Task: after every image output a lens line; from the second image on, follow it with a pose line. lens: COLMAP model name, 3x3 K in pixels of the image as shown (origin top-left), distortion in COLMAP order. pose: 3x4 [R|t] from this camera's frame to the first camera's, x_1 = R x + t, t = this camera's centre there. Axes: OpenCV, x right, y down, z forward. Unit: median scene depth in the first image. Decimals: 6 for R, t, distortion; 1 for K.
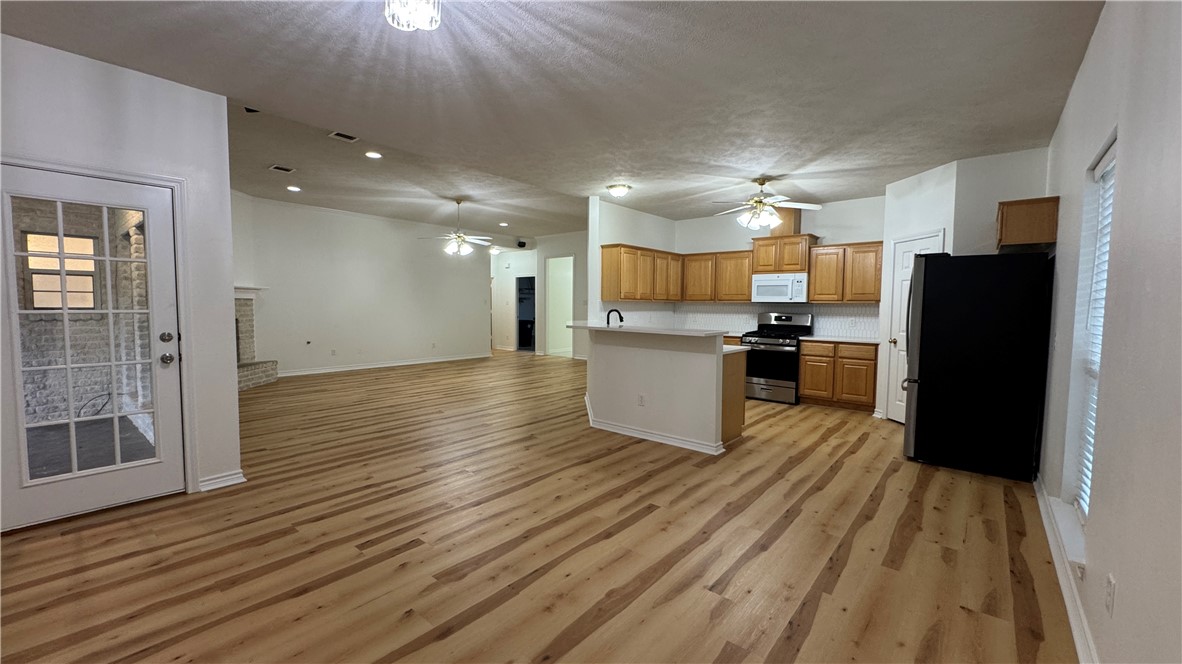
lens RADIAL K [[465.9, 0, 591.6], [0, 465.9, 332.9], [0, 0, 1]] dist [-0.010940, 0.000324]
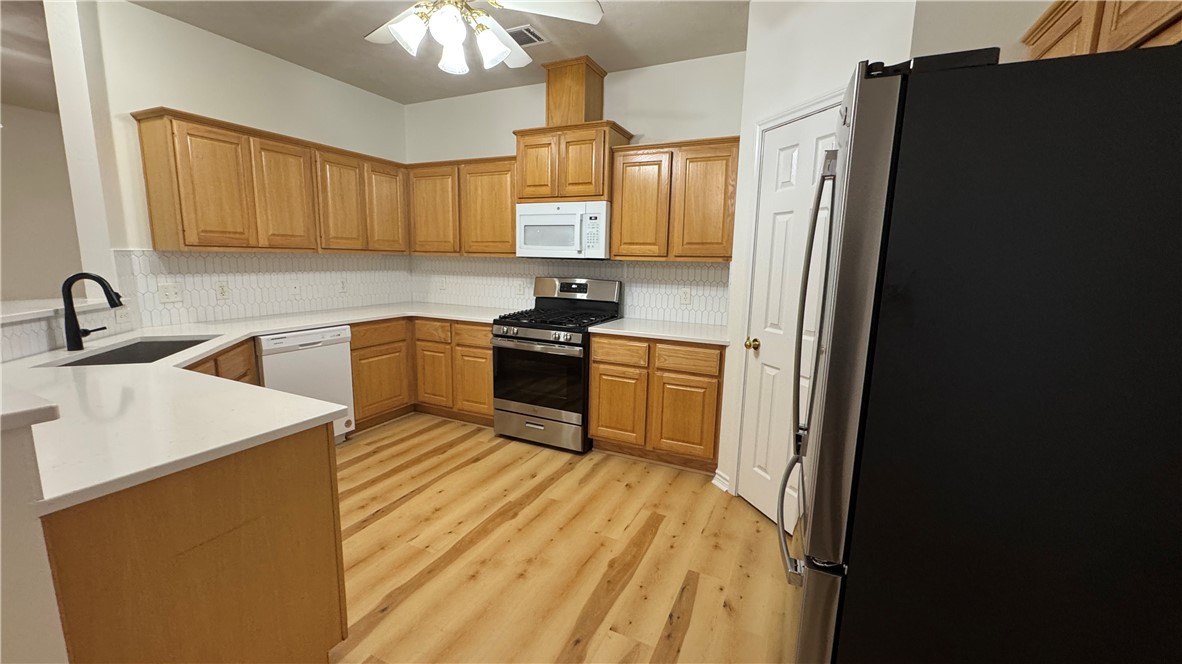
lens RADIAL K [[465.9, 0, 591.8], [0, 465.9, 332.6], [0, 0, 1]] dist [-0.010940, 0.000324]
pose [[0.965992, -0.029458, 0.256887, 0.310491], [0.003500, 0.994888, 0.100924, -0.036077], [-0.258547, -0.096593, 0.961157, 0.492861]]
